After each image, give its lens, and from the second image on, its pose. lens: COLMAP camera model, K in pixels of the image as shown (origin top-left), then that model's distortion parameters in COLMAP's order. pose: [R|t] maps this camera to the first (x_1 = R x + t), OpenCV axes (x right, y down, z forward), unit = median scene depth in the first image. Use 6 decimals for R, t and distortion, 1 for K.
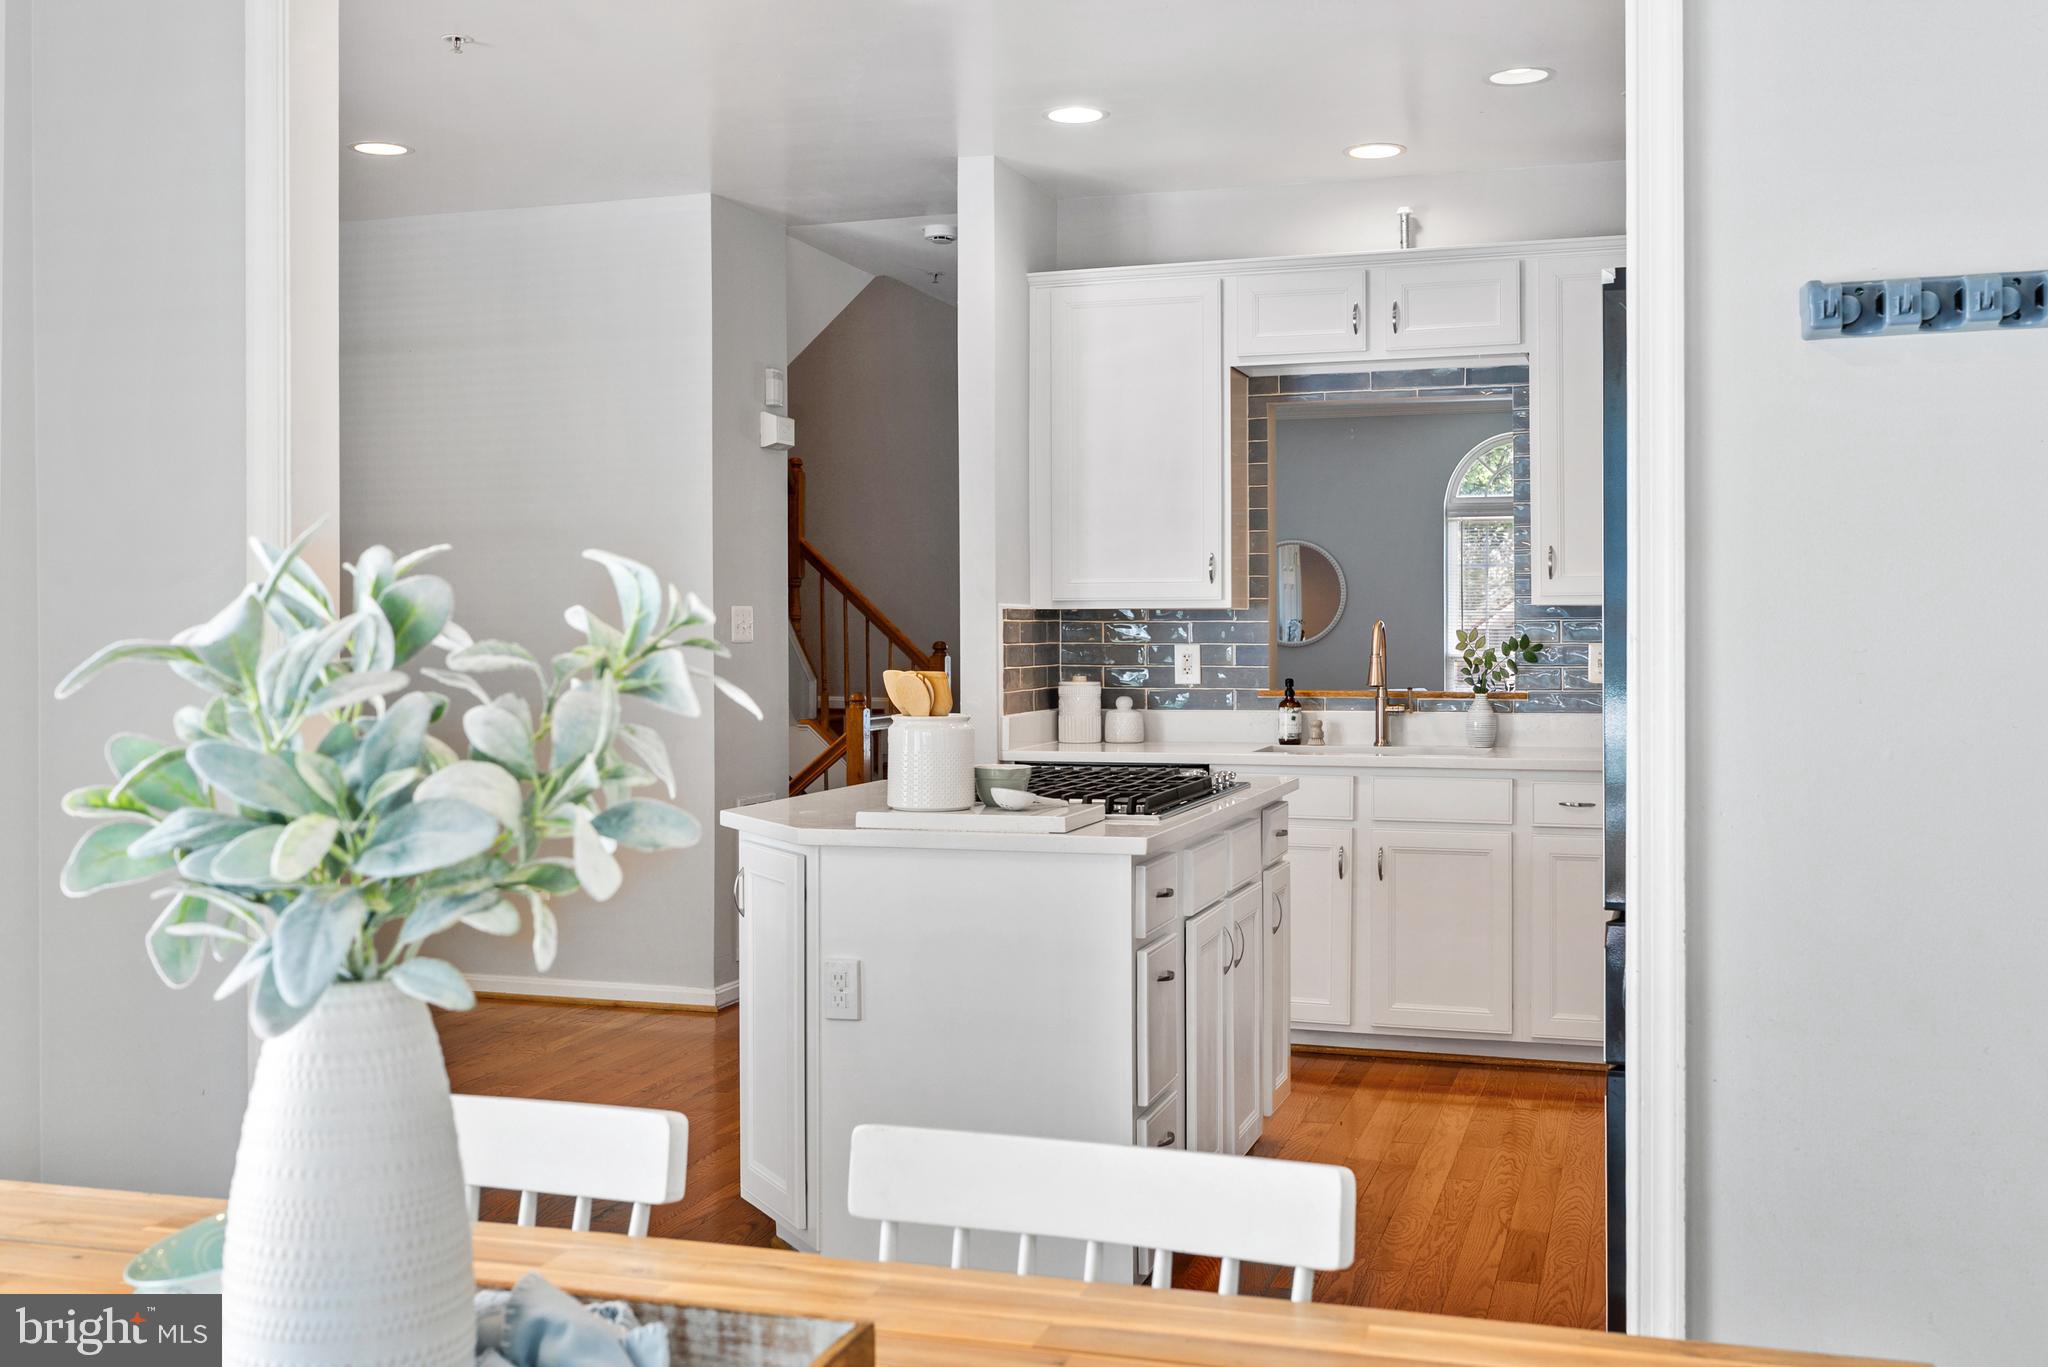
lens RADIAL K [[2072.4, 0, 1022.3], [0, 2072.4, 618.8], [0, 0, 1]] dist [0.047897, 0.000000]
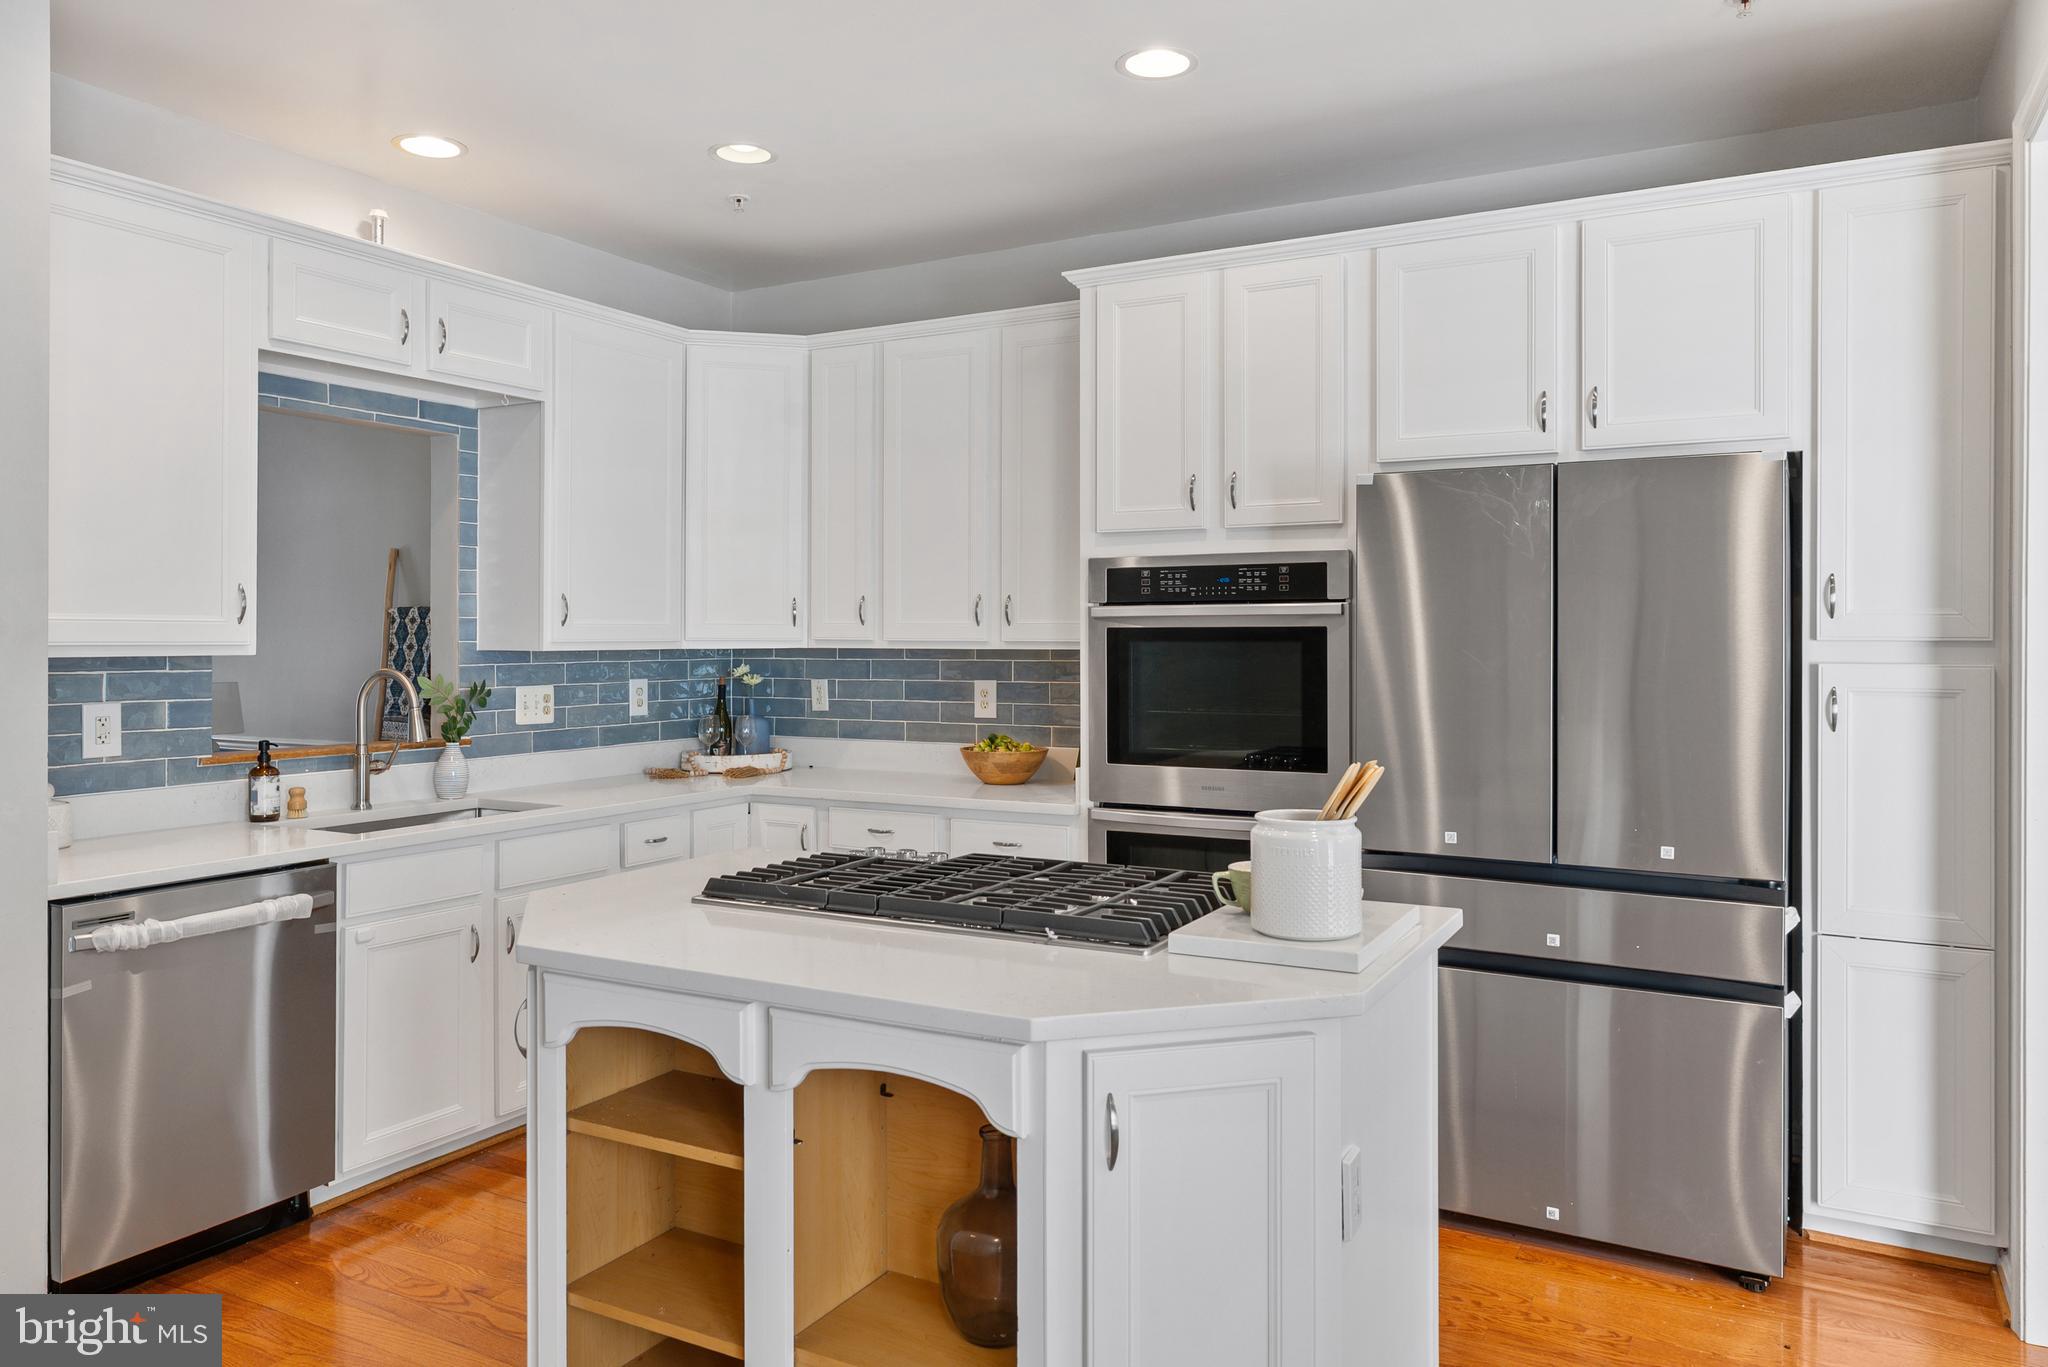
lens RADIAL K [[1405.2, 0, 1020.2], [0, 1405.2, 637.5], [0, 0, 1]] dist [-0.000944, -0.002073]
pose [[0.194678, 0.003513, 0.980861, -0.359320], [-0.004848, 0.999985, -0.002619, -0.011851], [-0.980855, -0.004245, 0.194692, 0.603396]]
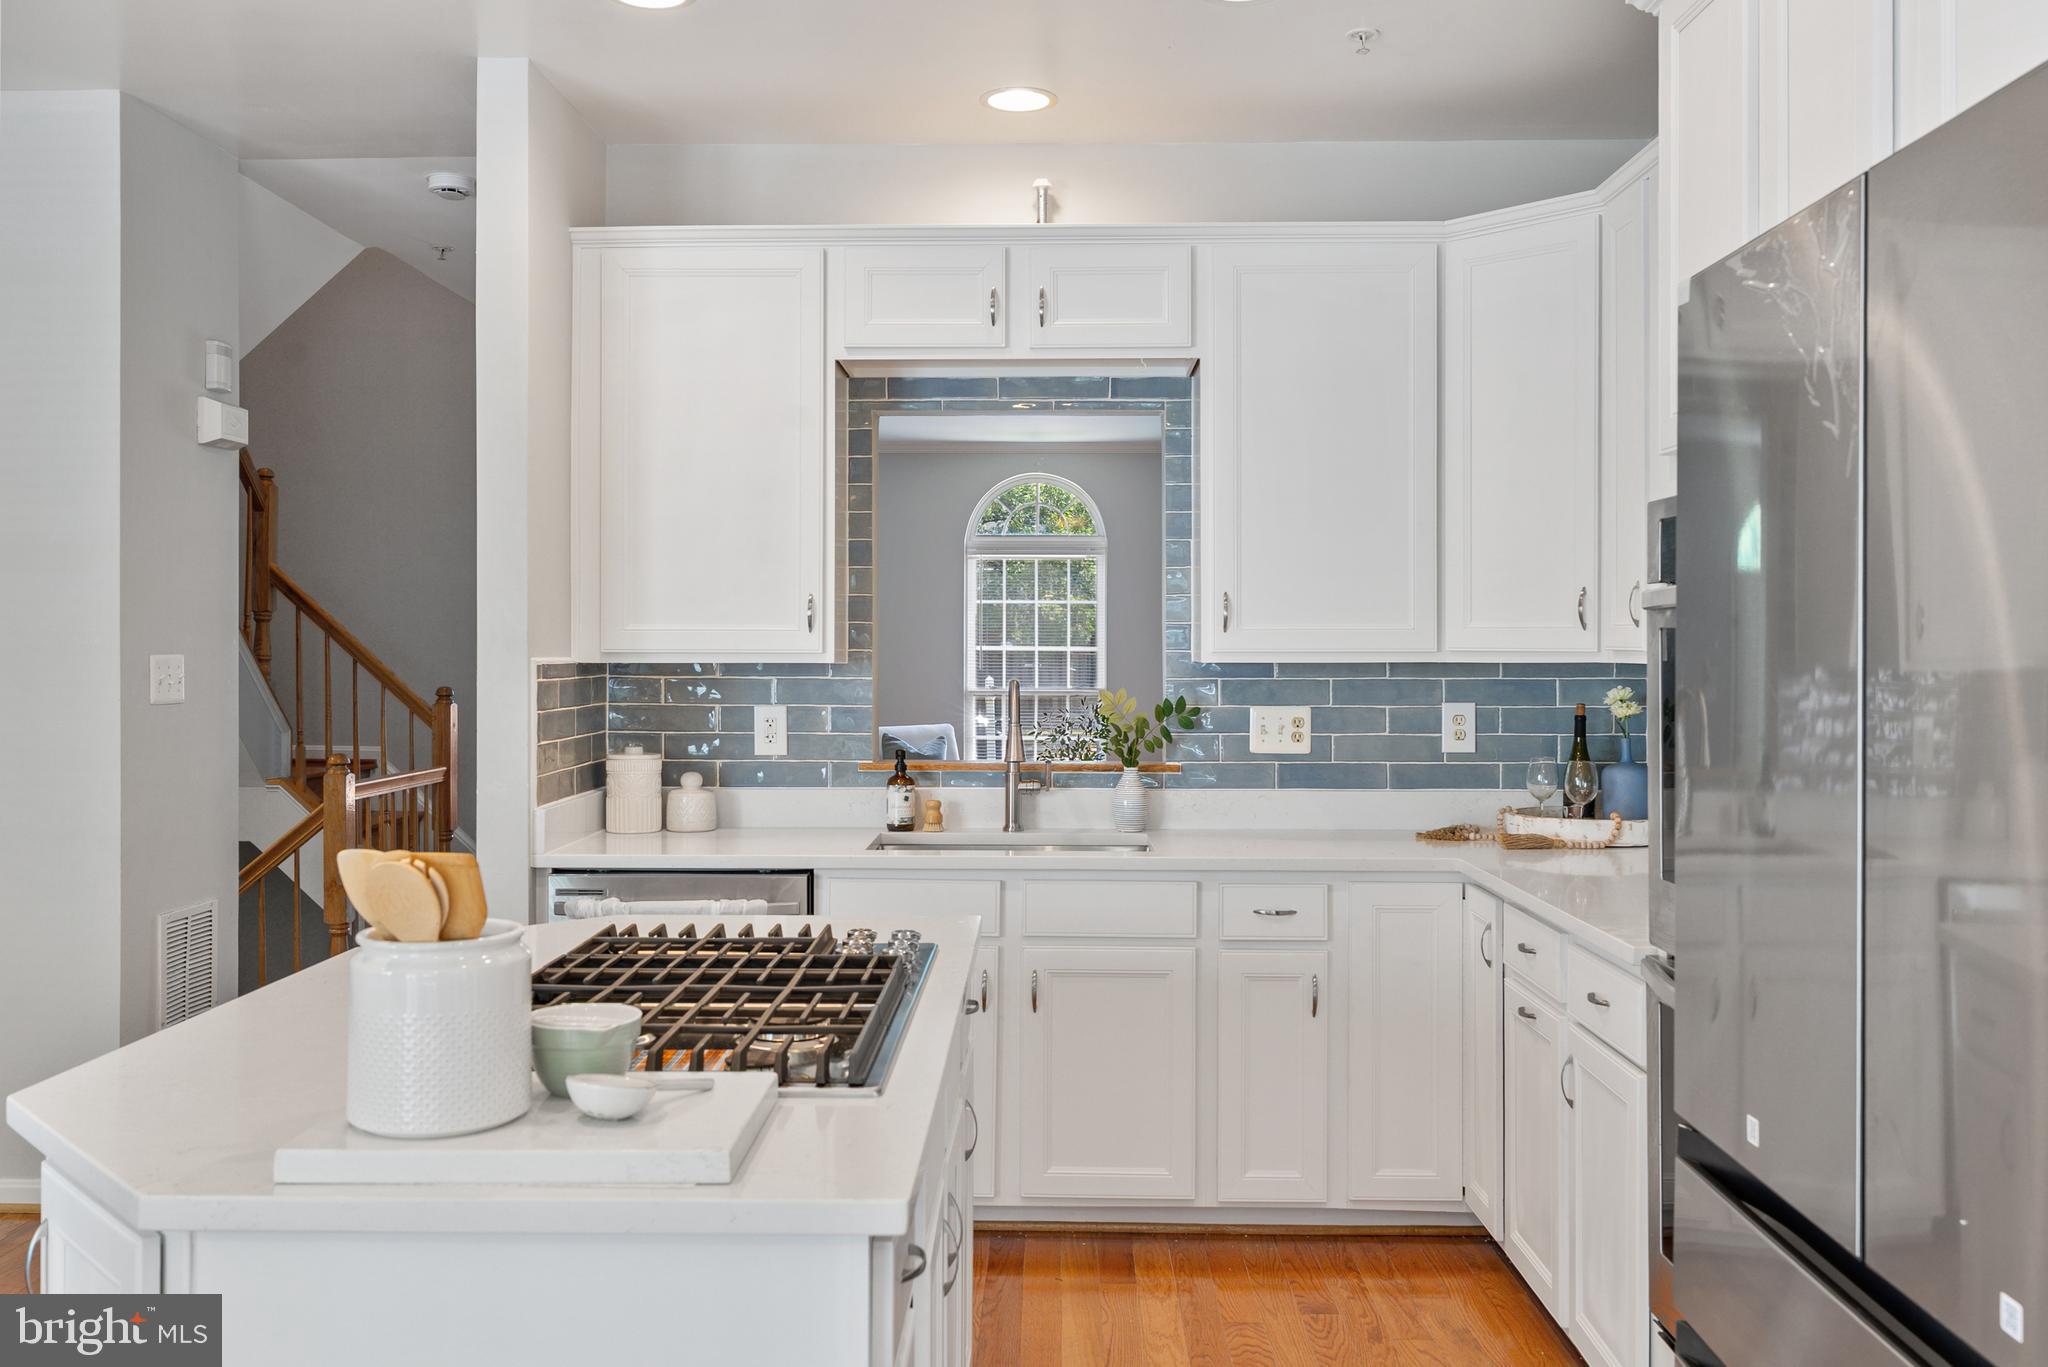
lens RADIAL K [[1742.9, 0, 1024.0], [0, 1742.9, 641.2], [0, 0, 1]] dist [0.001865, 0.024174]
pose [[0.959886, 0.006008, 0.280326, -0.016580], [-0.006611, 0.999977, 0.001205, -0.014805], [-0.280313, -0.003010, 0.959904, 0.333280]]
